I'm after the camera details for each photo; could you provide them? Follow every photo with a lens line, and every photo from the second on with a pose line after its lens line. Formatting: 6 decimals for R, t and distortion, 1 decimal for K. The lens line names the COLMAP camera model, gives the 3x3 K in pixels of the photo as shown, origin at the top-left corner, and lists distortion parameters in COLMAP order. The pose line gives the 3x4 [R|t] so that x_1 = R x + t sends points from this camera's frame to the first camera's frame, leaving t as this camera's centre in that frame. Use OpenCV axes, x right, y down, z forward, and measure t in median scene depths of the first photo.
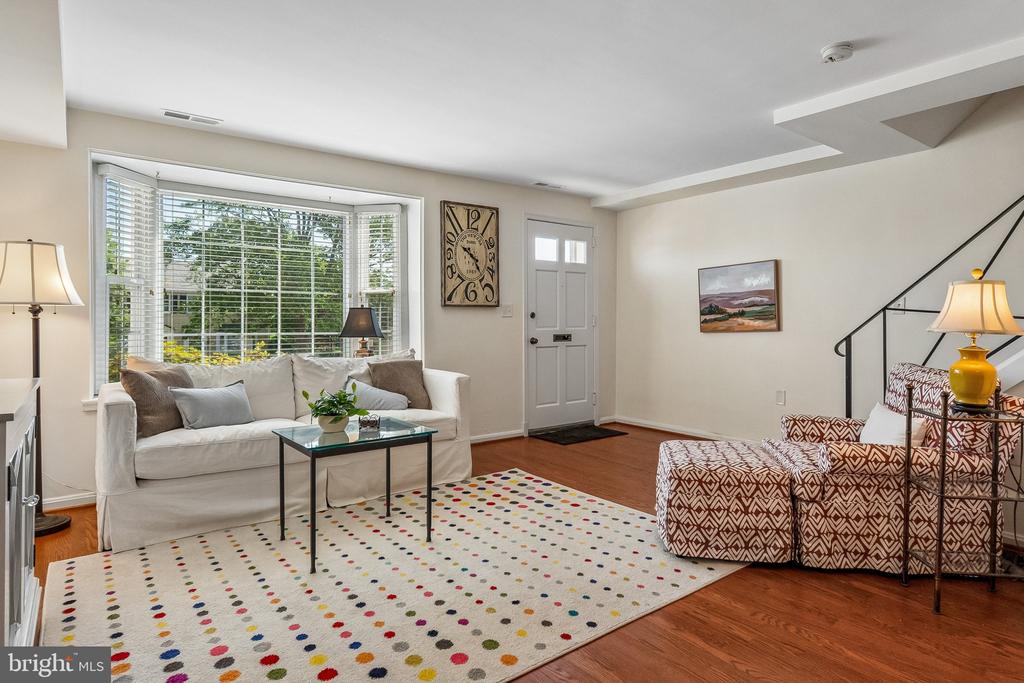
lens RADIAL K [[565.3, 0, 518.2], [0, 565.3, 321.8], [0, 0, 1]] dist [-0.001431, -0.000750]
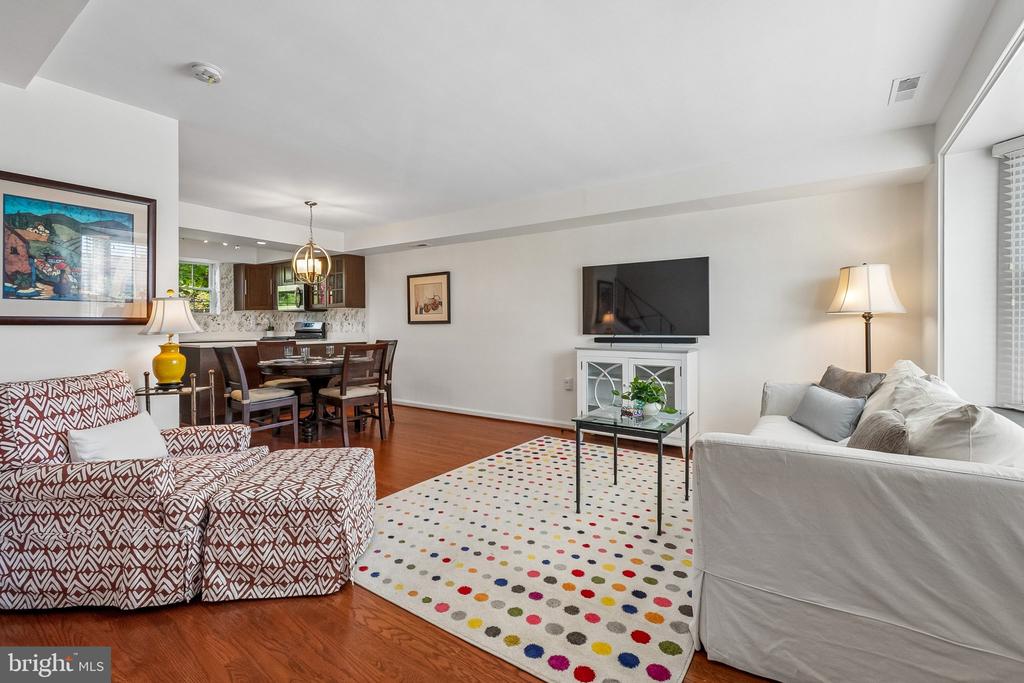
lens RADIAL K [[462.3, 0, 519.0], [0, 462.3, 327.3], [0, 0, 1]] dist [0.008807, -0.004610]
pose [[-0.949708, 0.001312, -0.313133, 0.196775], [-0.000245, 0.999988, 0.004934, -0.001507], [0.313135, 0.004762, -0.949697, 1.423089]]
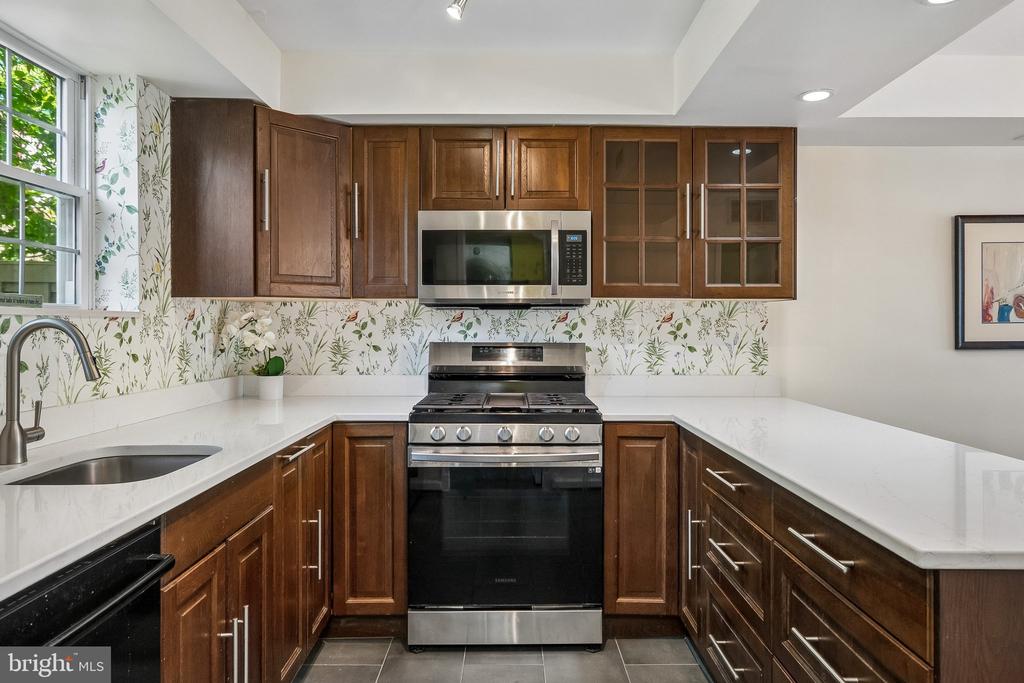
lens RADIAL K [[606.5, 0, 507.0], [0, 606.5, 321.0], [0, 0, 1]] dist [-0.015300, 0.005278]
pose [[-0.612246, -0.010012, -0.790604, 1.030085], [-0.000729, 0.999927, -0.012099, -0.031714], [0.790667, -0.006831, -0.612208, -0.263171]]
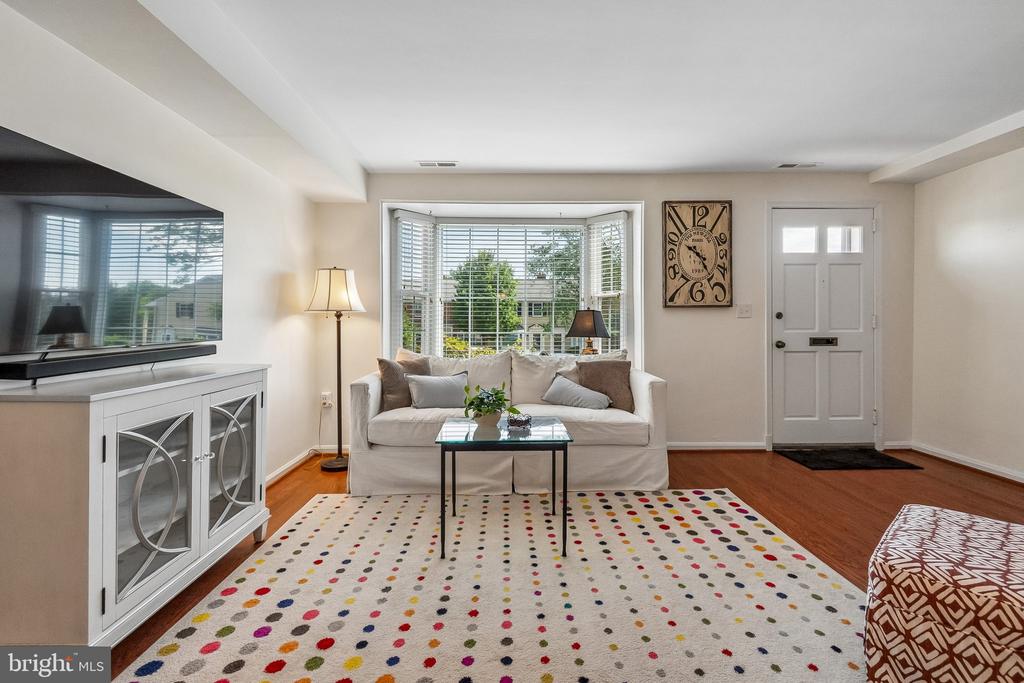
lens RADIAL K [[462.3, 0, 514.6], [0, 462.3, 321.5], [0, 0, 1]] dist [0.008807, -0.004610]
pose [[0.808750, -0.001789, -0.588149, 0.176007], [0.000640, 0.999997, -0.002161, -0.001314], [0.588152, 0.001371, 0.808749, 0.246994]]
